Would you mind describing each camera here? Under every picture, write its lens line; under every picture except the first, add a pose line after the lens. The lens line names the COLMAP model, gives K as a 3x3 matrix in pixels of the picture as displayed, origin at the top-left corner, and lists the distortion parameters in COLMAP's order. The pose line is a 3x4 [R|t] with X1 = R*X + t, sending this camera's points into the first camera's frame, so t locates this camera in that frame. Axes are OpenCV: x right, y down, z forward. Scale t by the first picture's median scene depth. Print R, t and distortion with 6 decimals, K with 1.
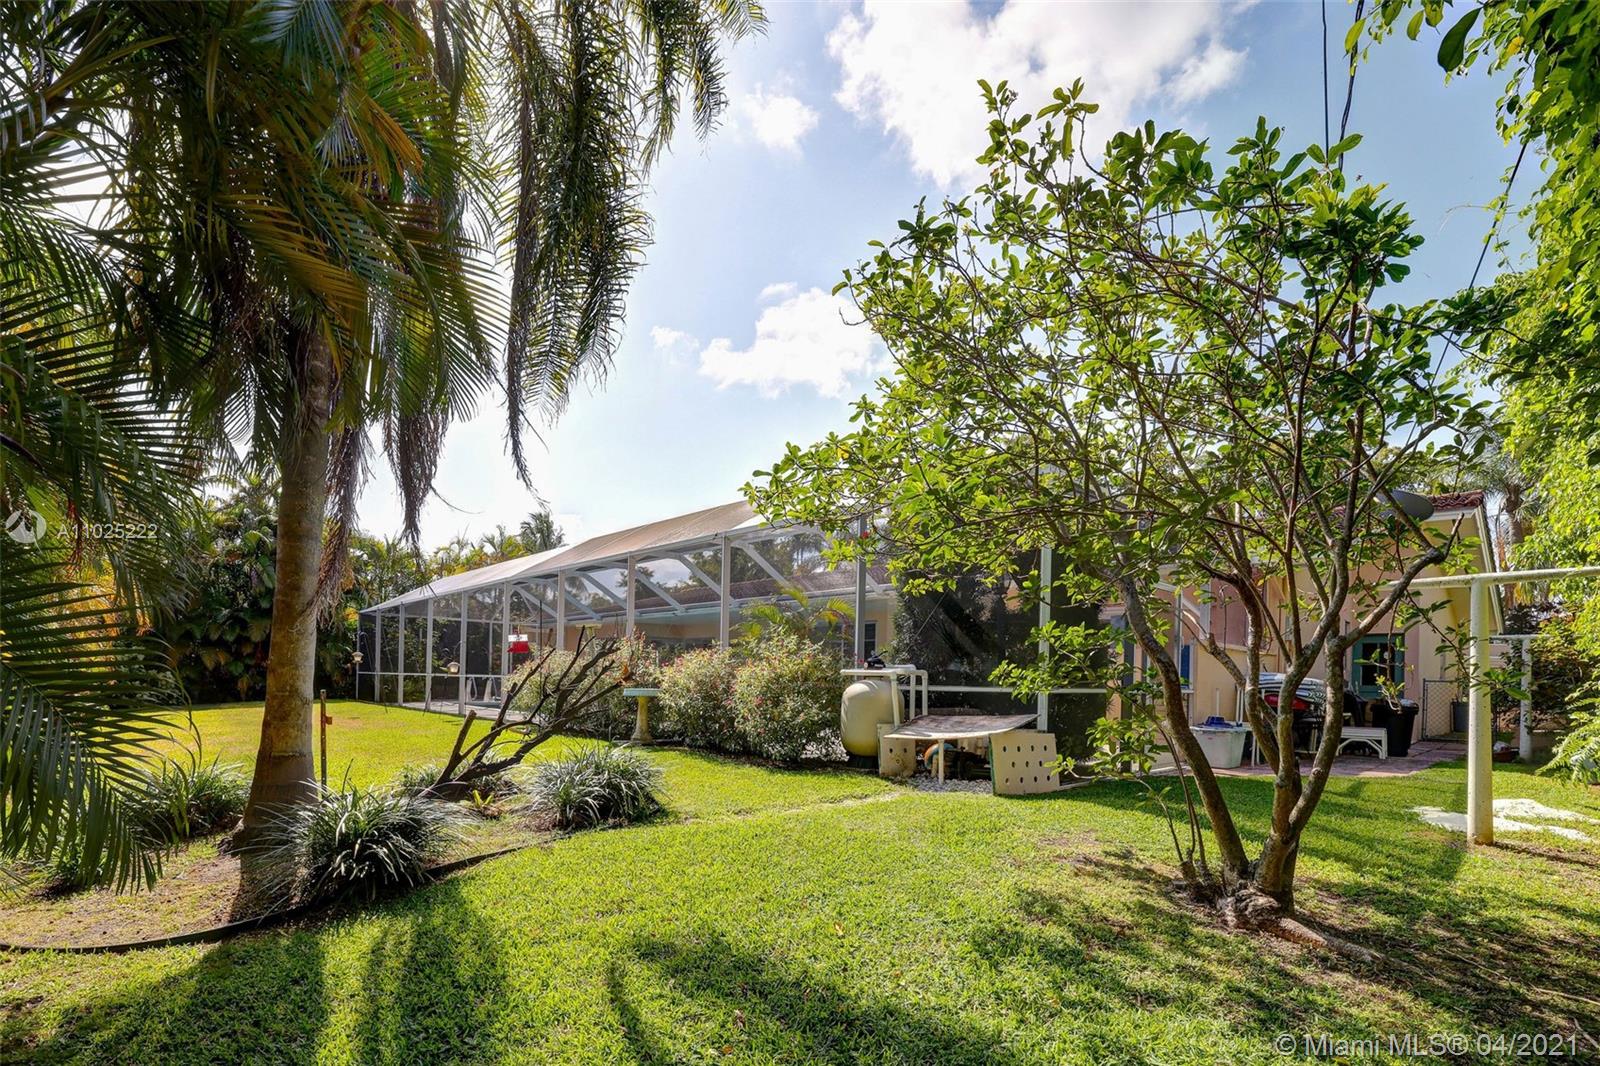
lens RADIAL K [[671.5, 0, 800.0], [0, 671.5, 533.0], [0, 0, 1]] dist [-0.001463, -0.000099]
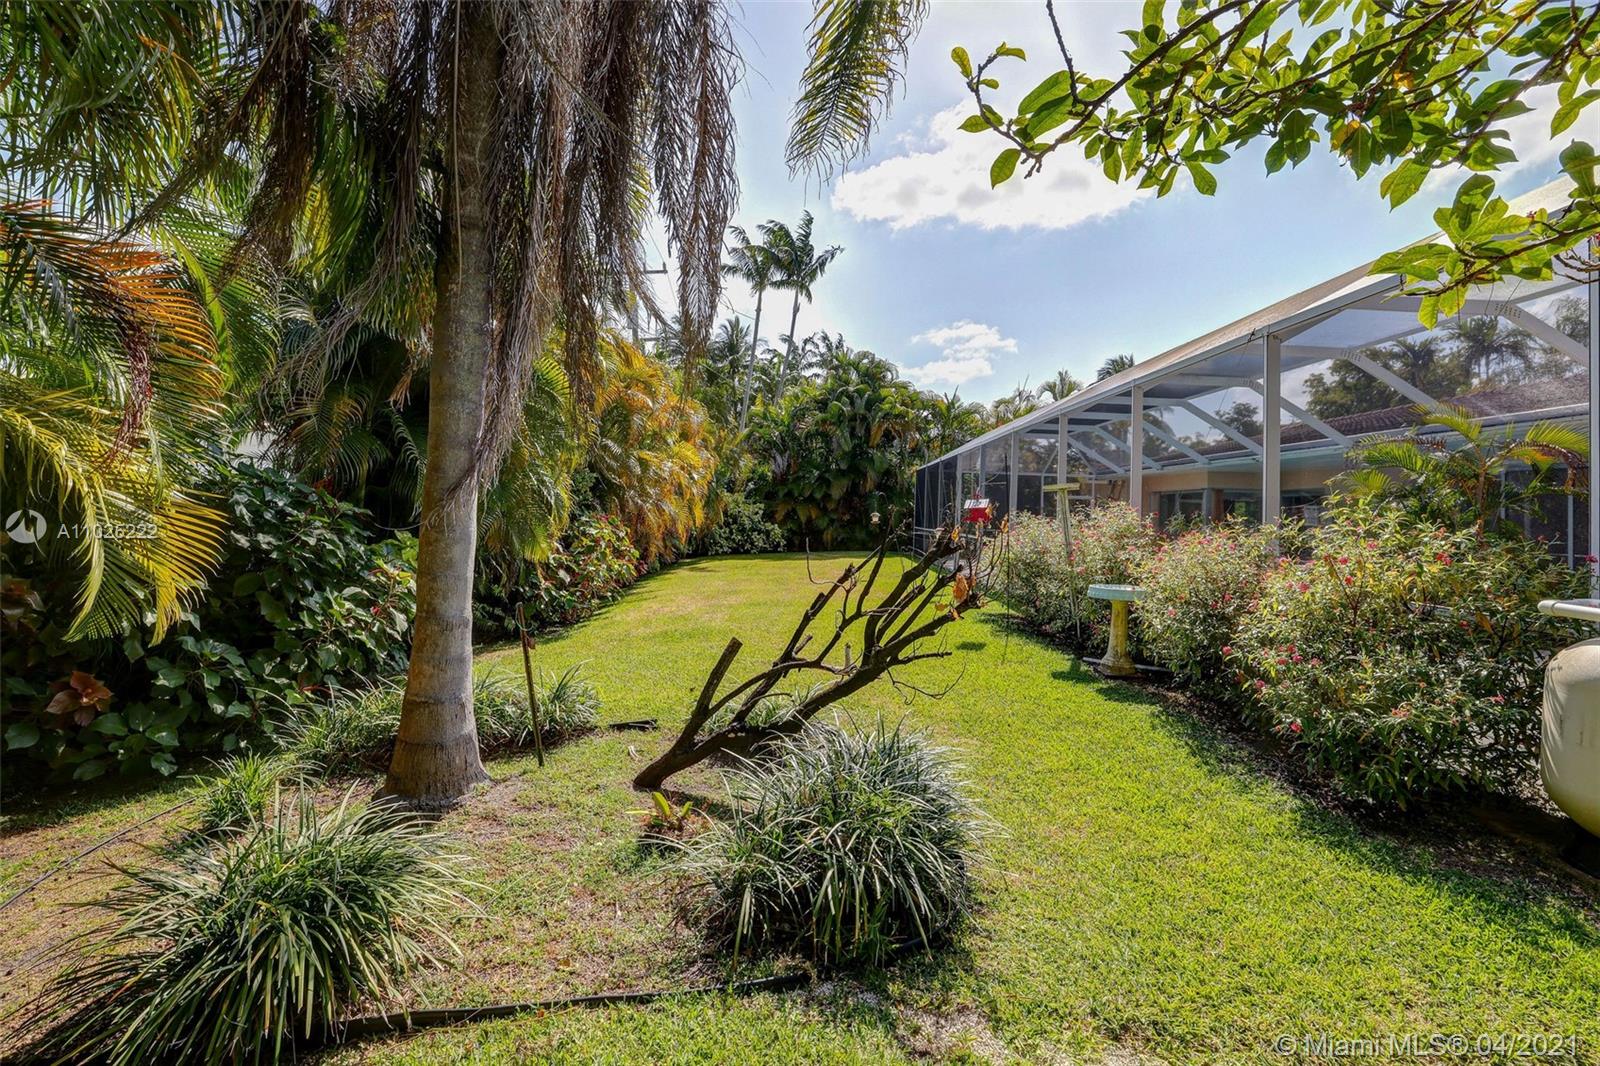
lens RADIAL K [[761.4, 0, 800.1], [0, 761.4, 492.9], [0, 0, 1]] dist [-0.018394, 0.000079]
pose [[0.729487, -0.018260, -0.683750, 0.046076], [0.128280, 0.985558, 0.110541, 0.043202], [0.671857, -0.168349, 0.721295, 0.420434]]
